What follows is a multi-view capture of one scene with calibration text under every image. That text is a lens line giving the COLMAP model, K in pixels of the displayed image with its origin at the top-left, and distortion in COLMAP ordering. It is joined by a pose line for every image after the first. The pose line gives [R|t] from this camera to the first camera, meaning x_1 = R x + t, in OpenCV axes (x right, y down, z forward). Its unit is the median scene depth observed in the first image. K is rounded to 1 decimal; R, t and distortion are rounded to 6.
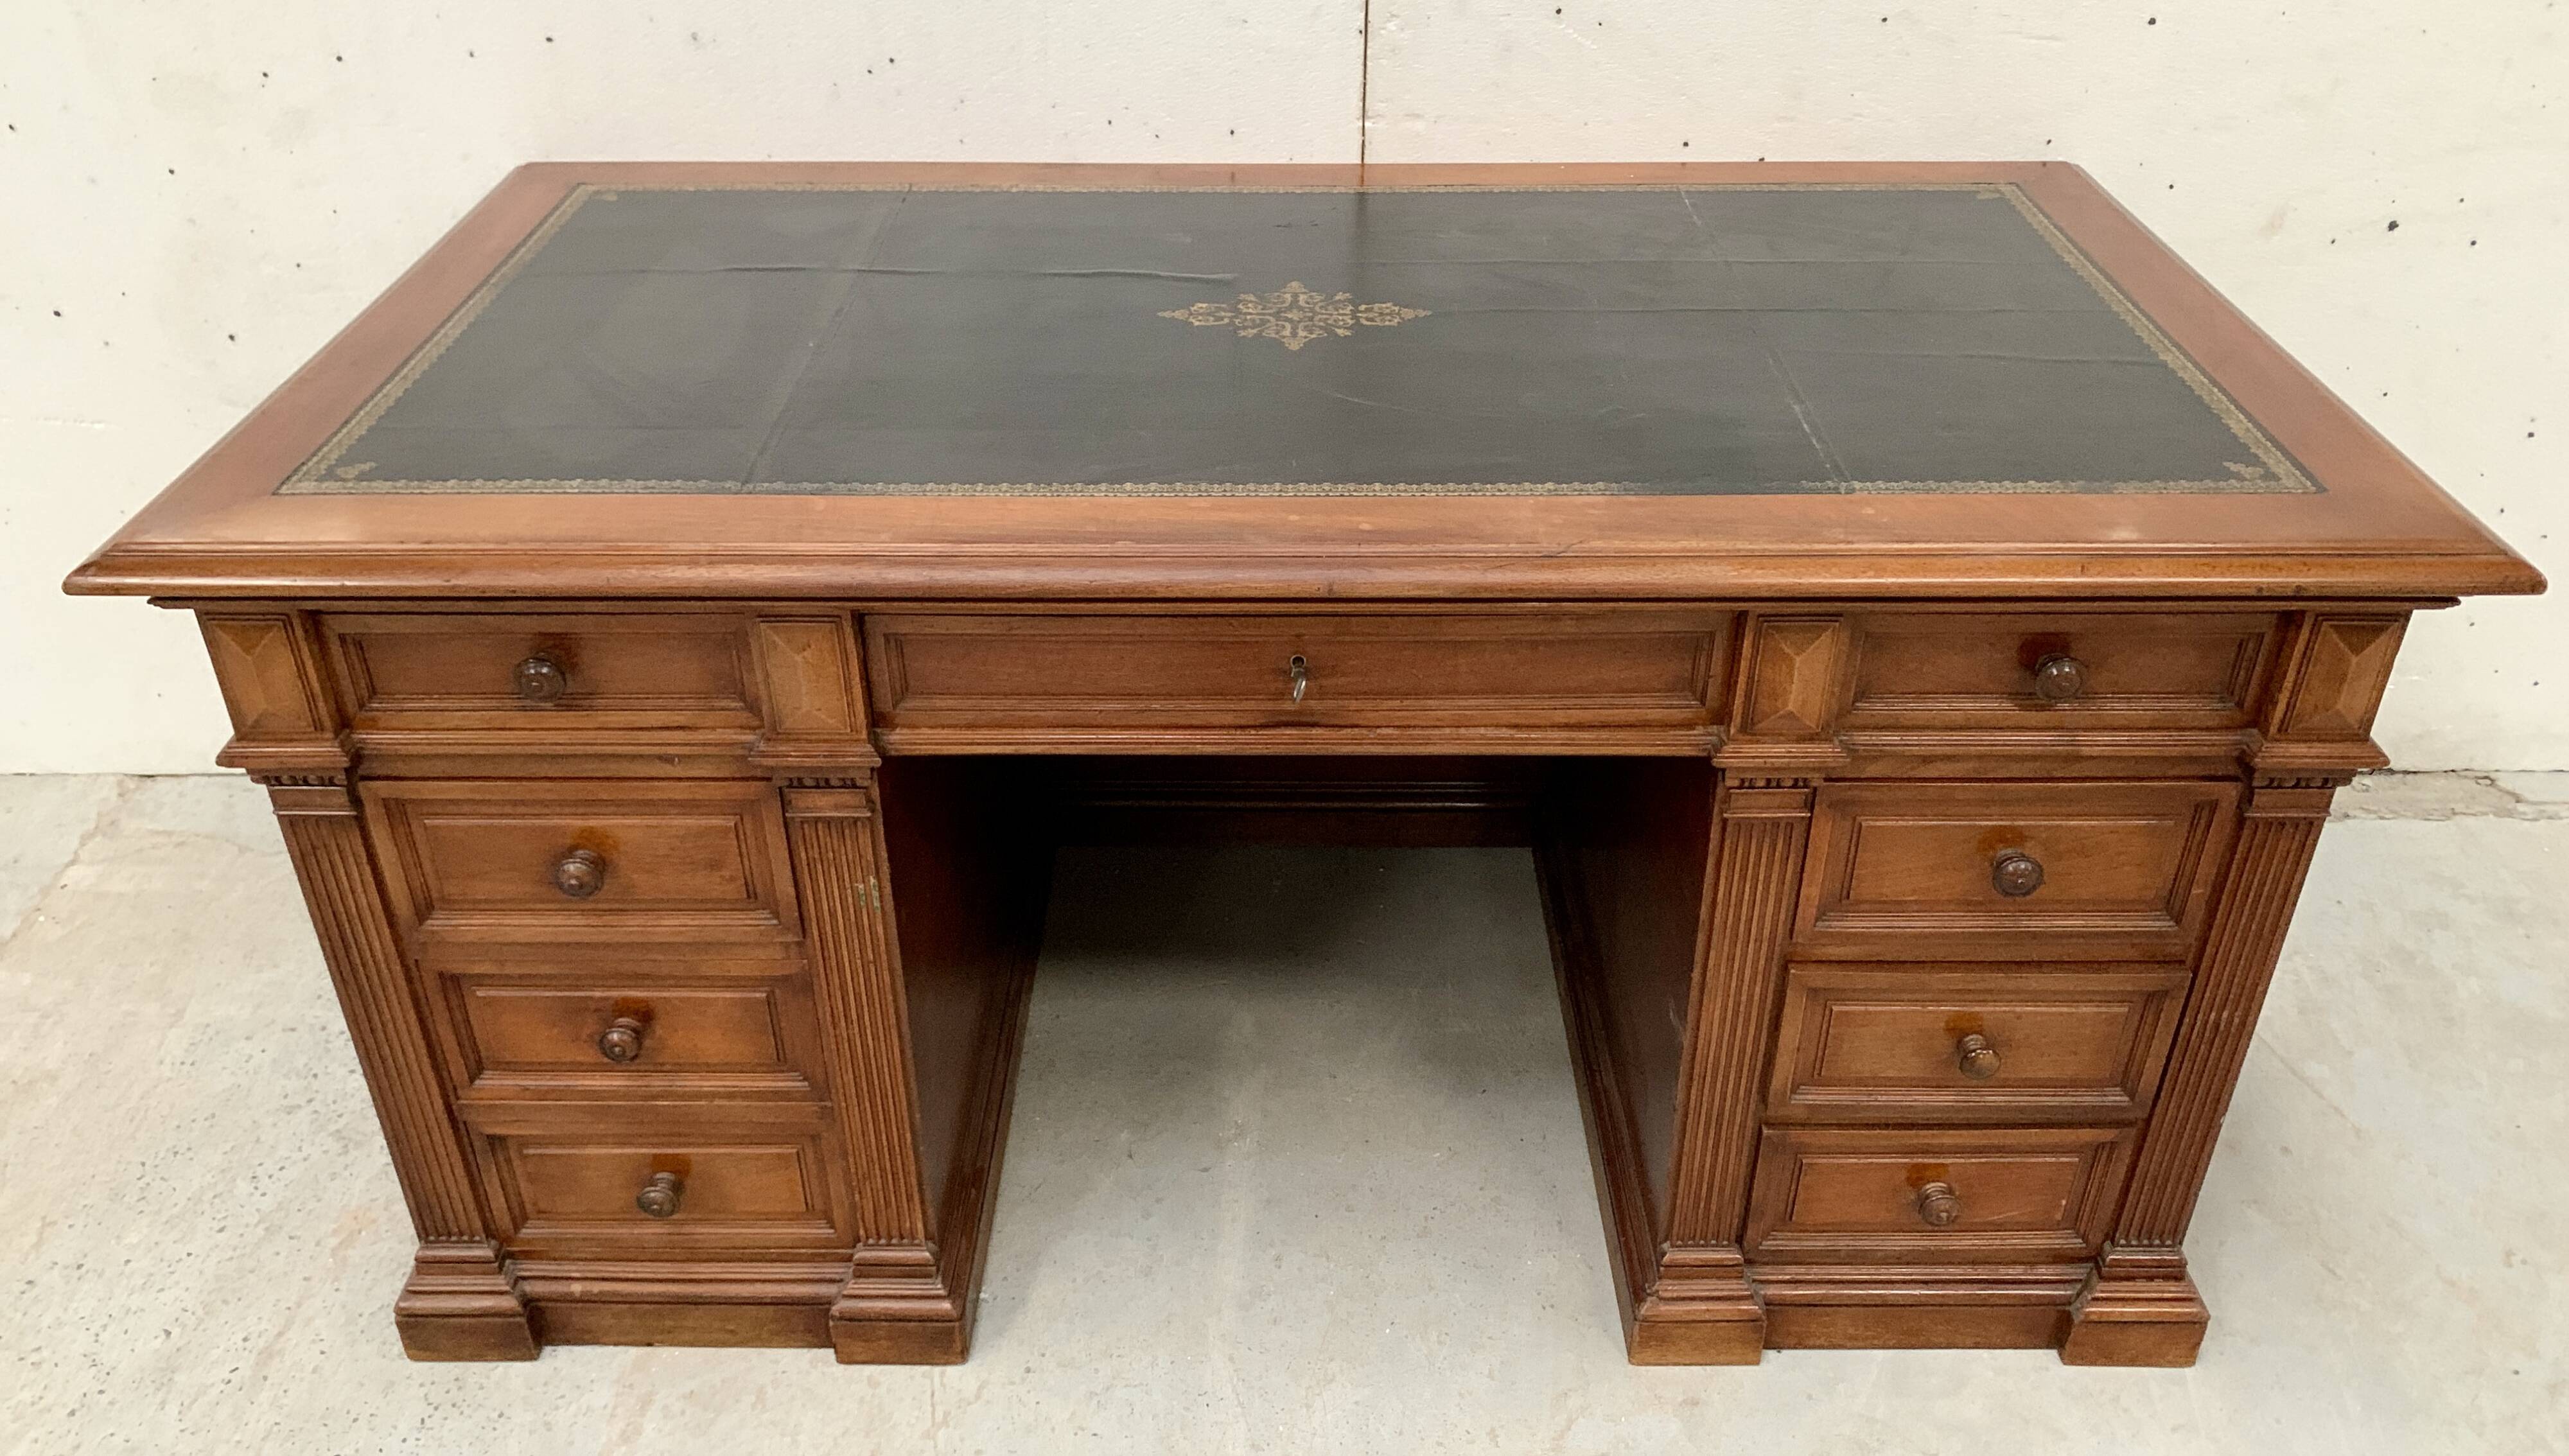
lens RADIAL K [[1975.1, 0, 1261.7], [0, 1975.1, 719.3], [0, 0, 1]] dist [0.010040, -0.007240]
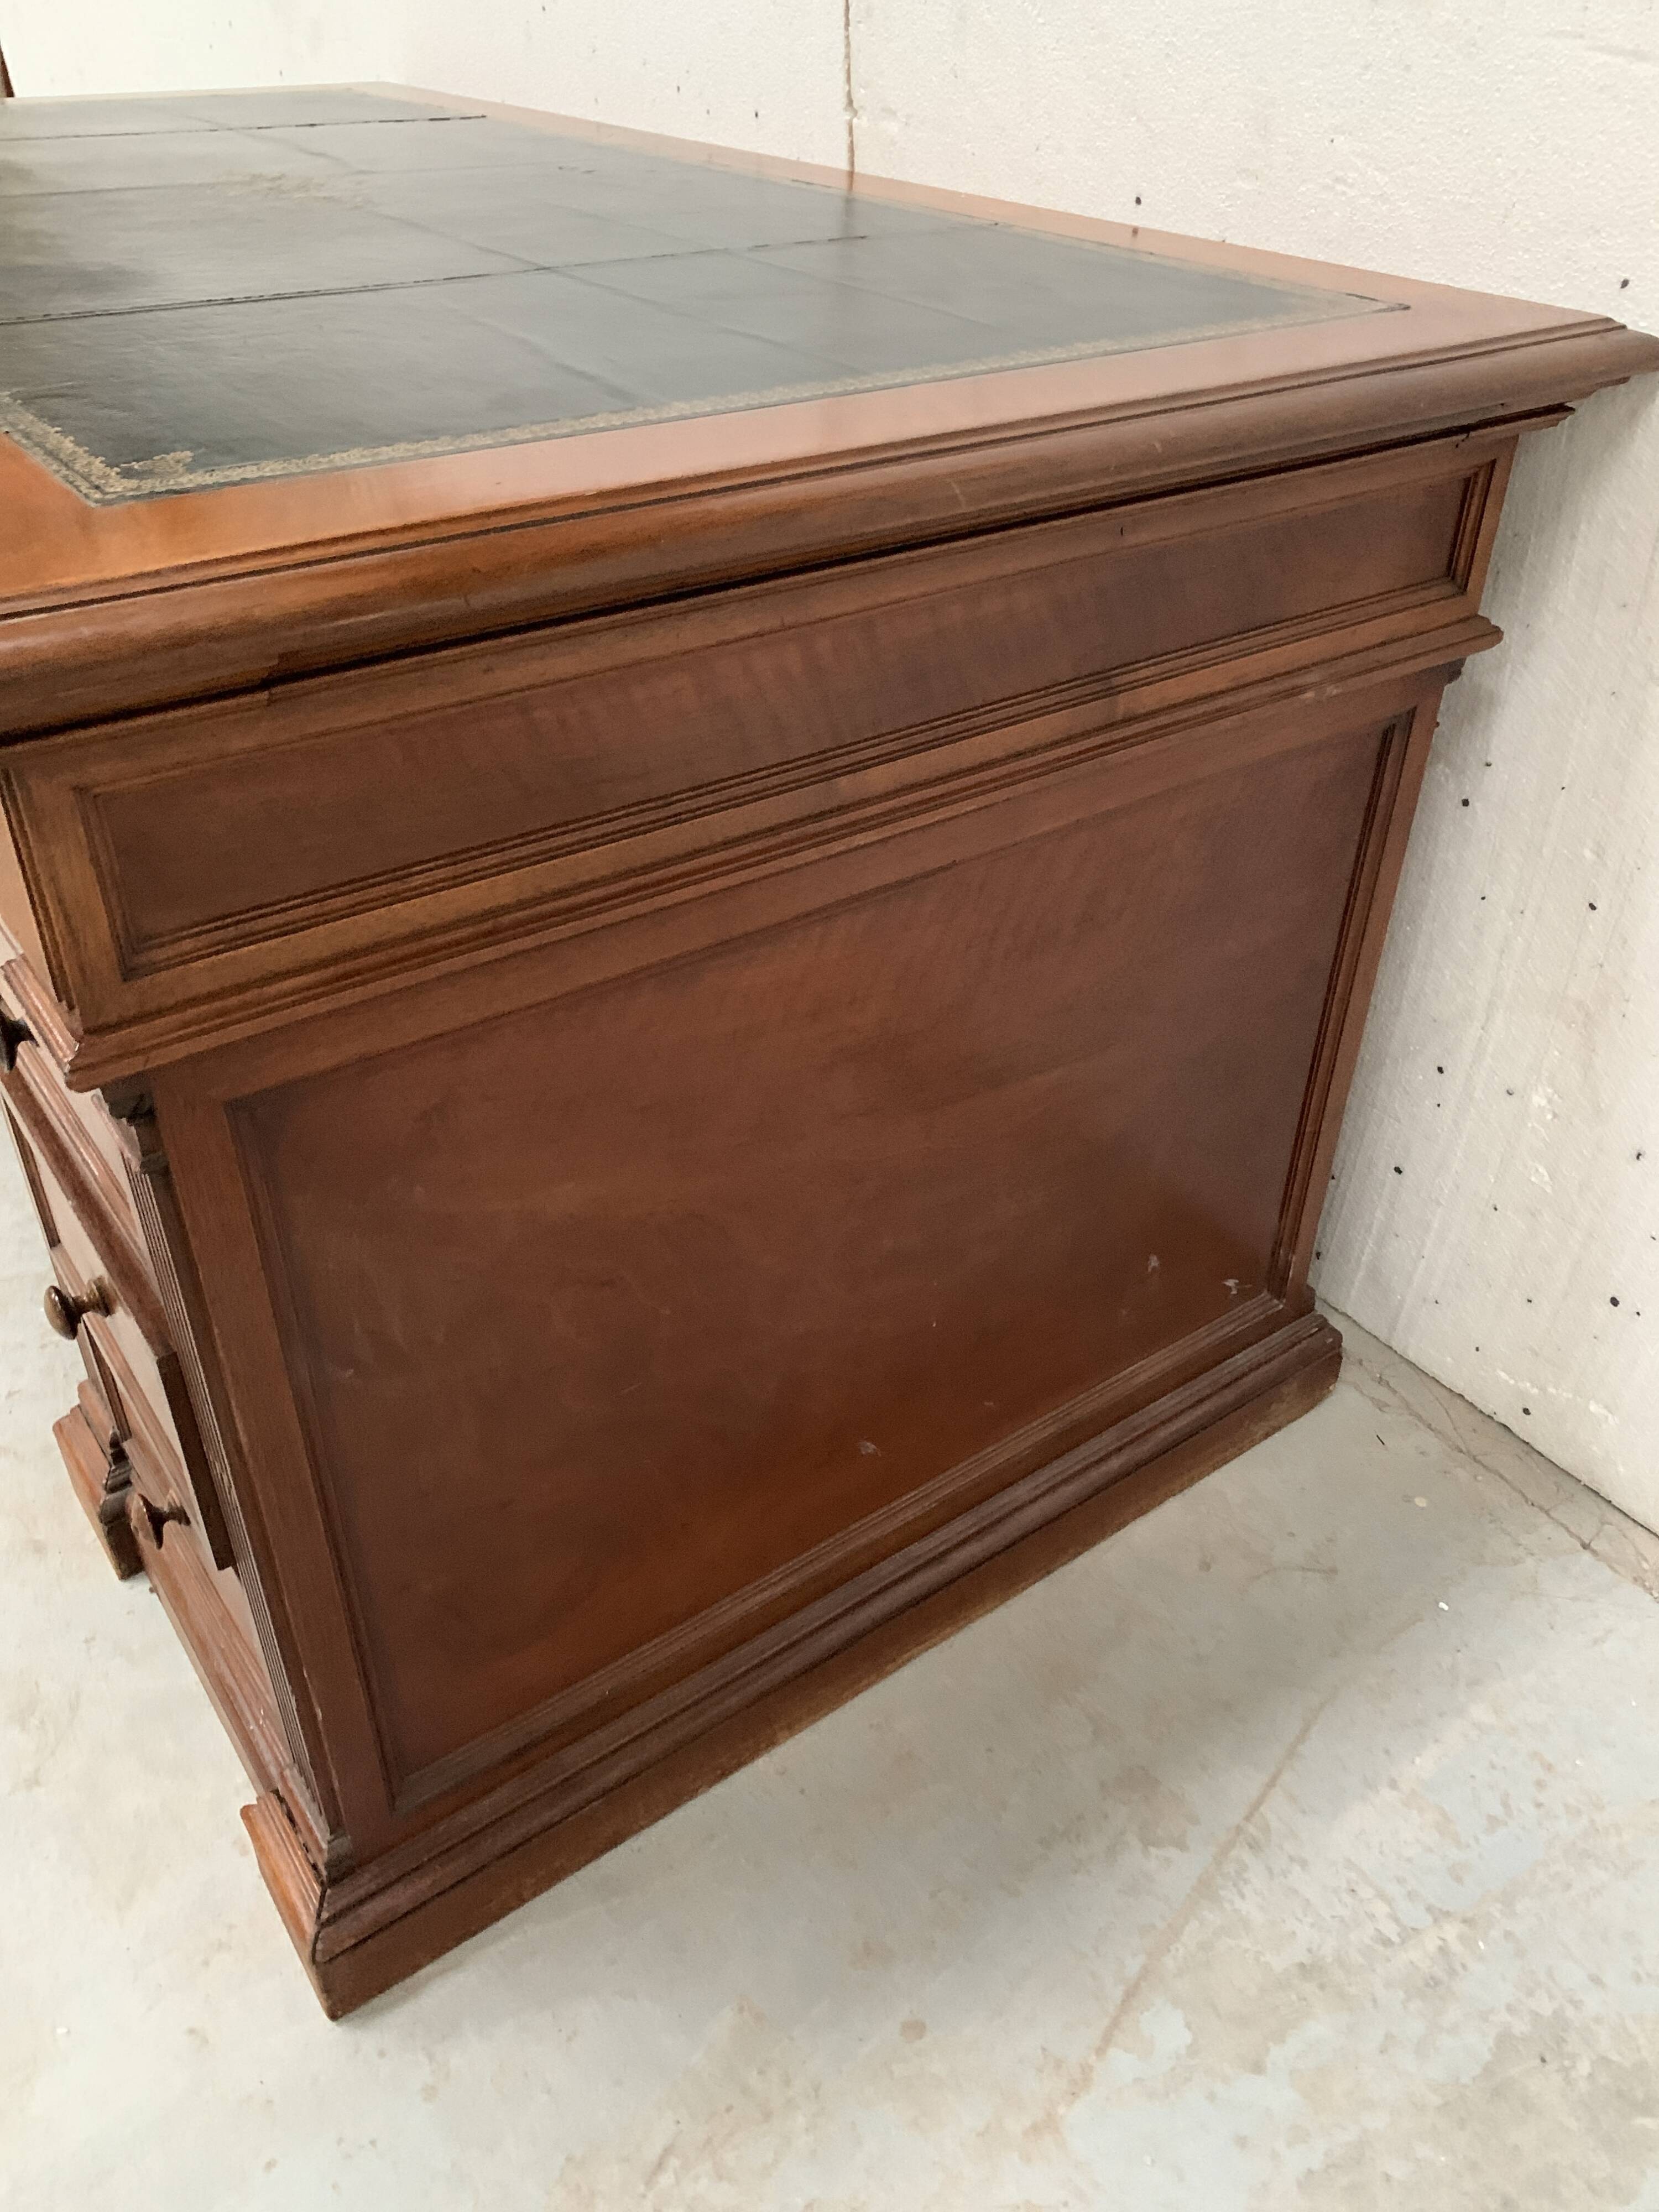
lens RADIAL K [[1707.3, 0, 831.9], [0, 1707.3, 1091.6], [0, 0, 1]] dist [0.017871, -0.022181]
pose [[0.593256, 0.468553, -0.654603, 0.826884], [-0.442552, 0.869084, 0.220997, -0.137065], [0.672455, 0.158588, 0.722949, 0.689921]]
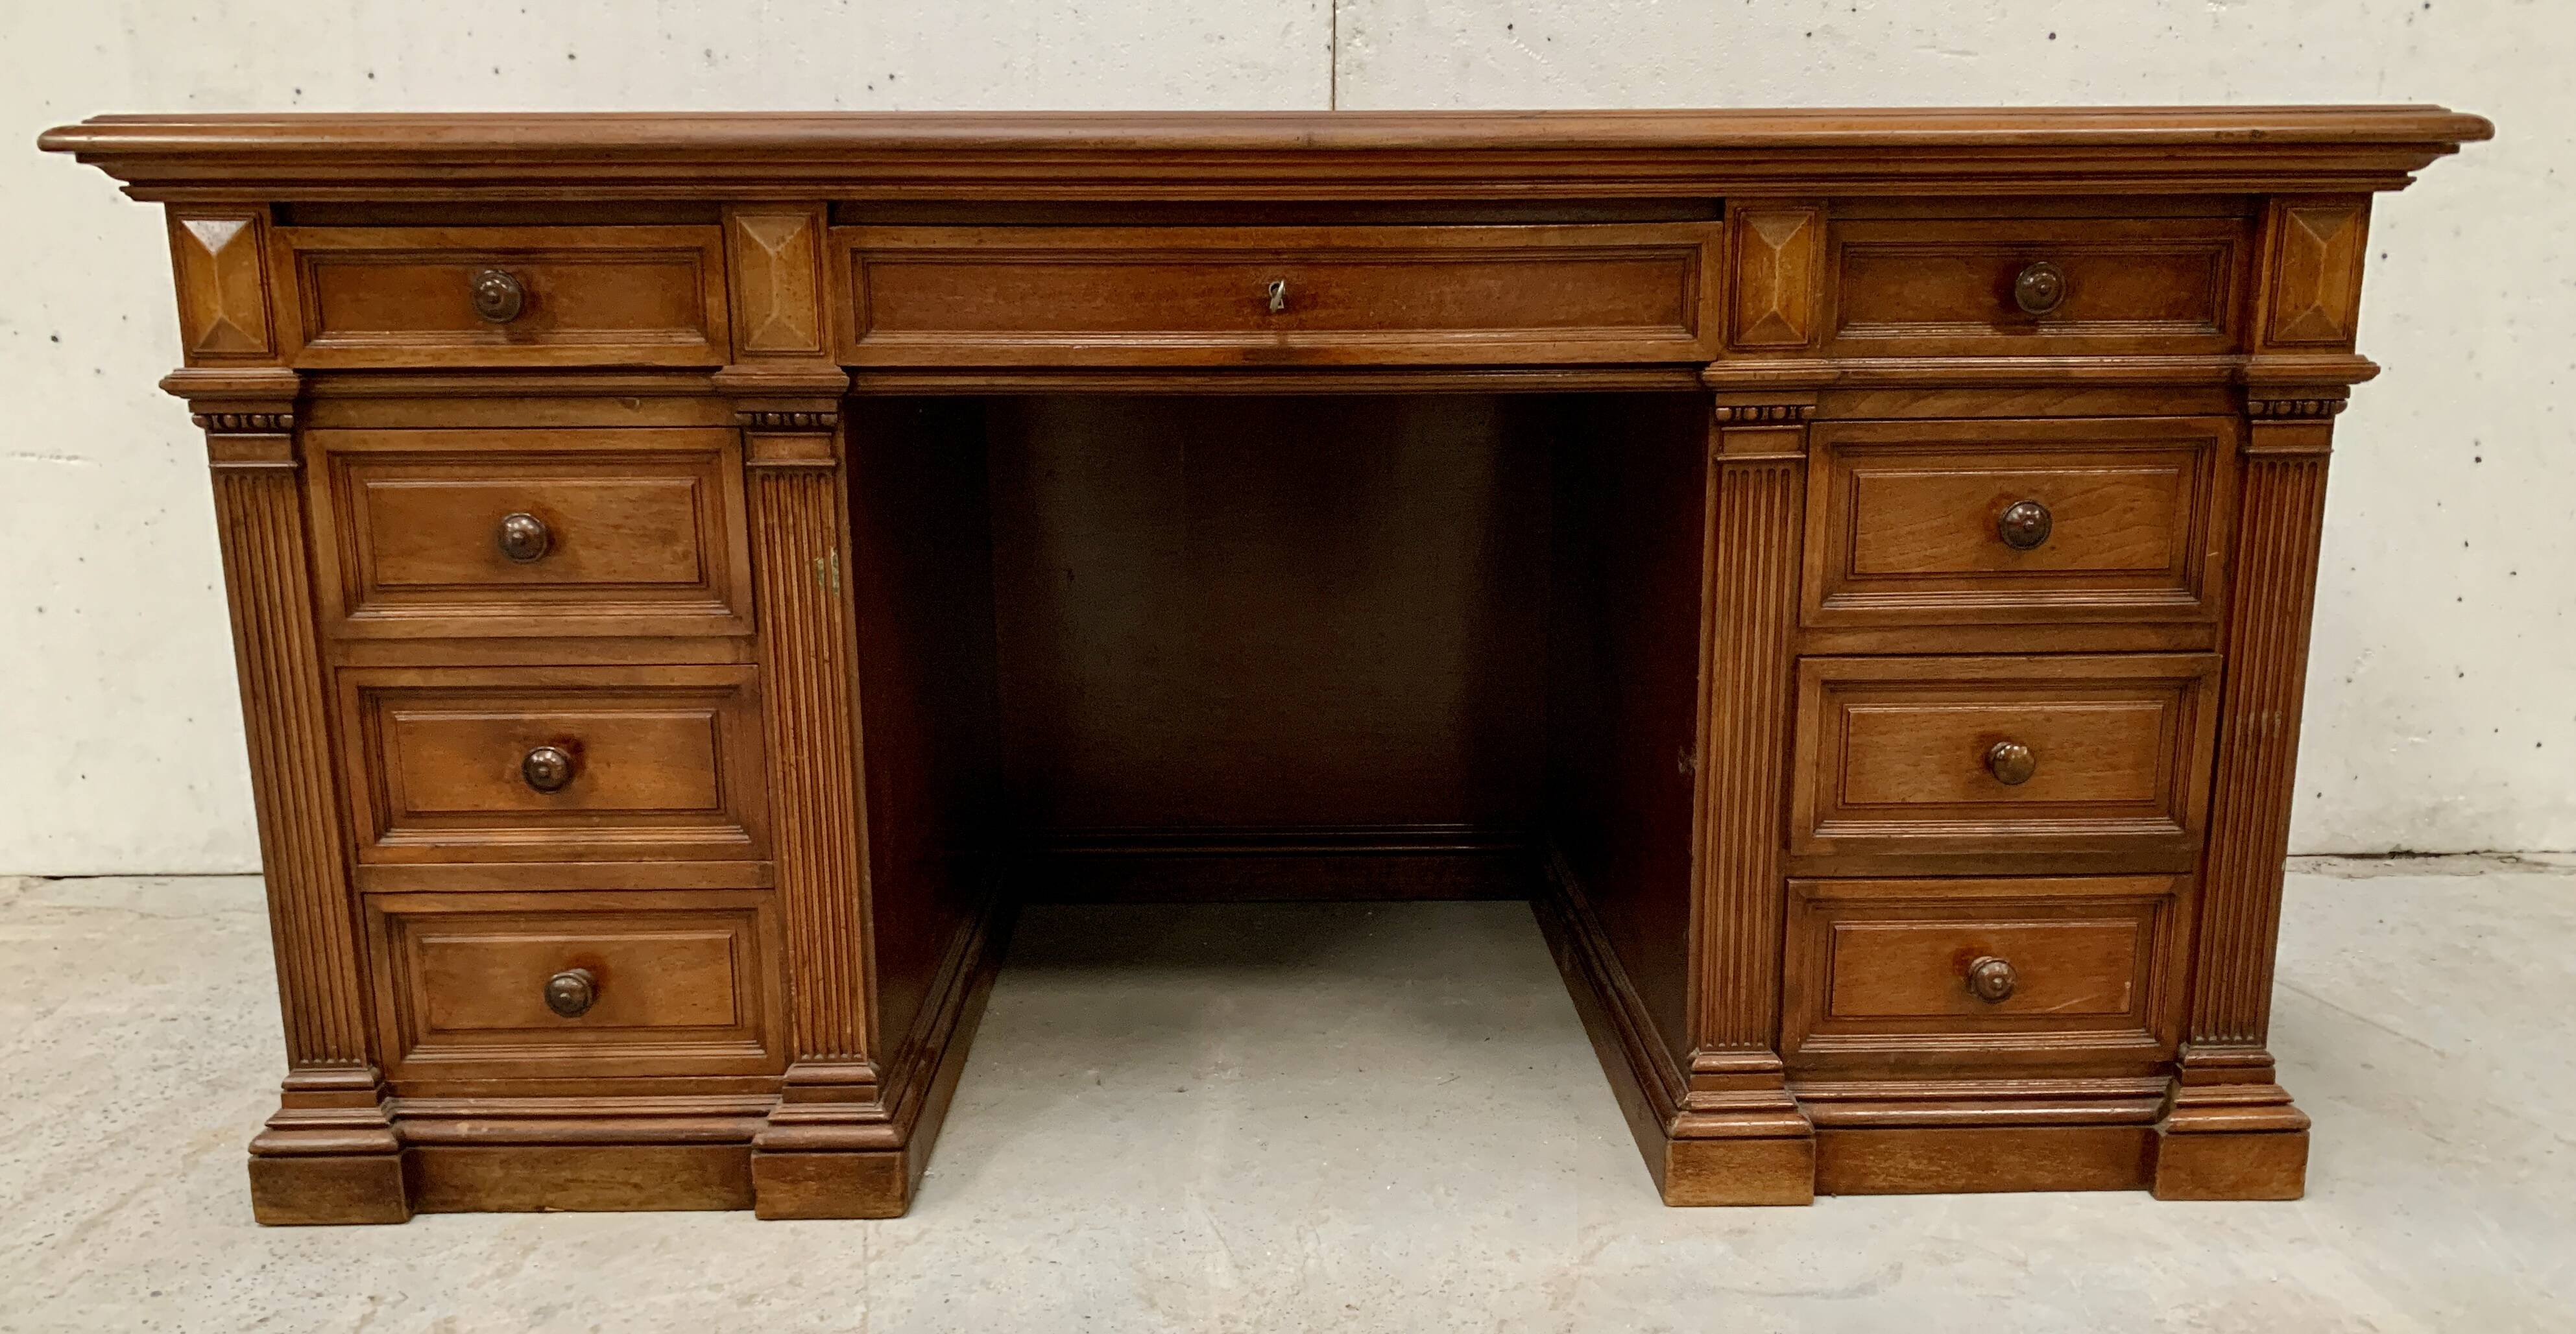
lens RADIAL K [[2005.8, 0, 1279.3], [0, 2005.8, 747.5], [0, 0, 1]] dist [0.015505, -0.014553]
pose [[0.999753, -0.005706, 0.021464, -0.003081], [0.012315, 0.946678, -0.321947, 0.438696], [-0.018482, 0.322132, 0.946514, 0.099877]]
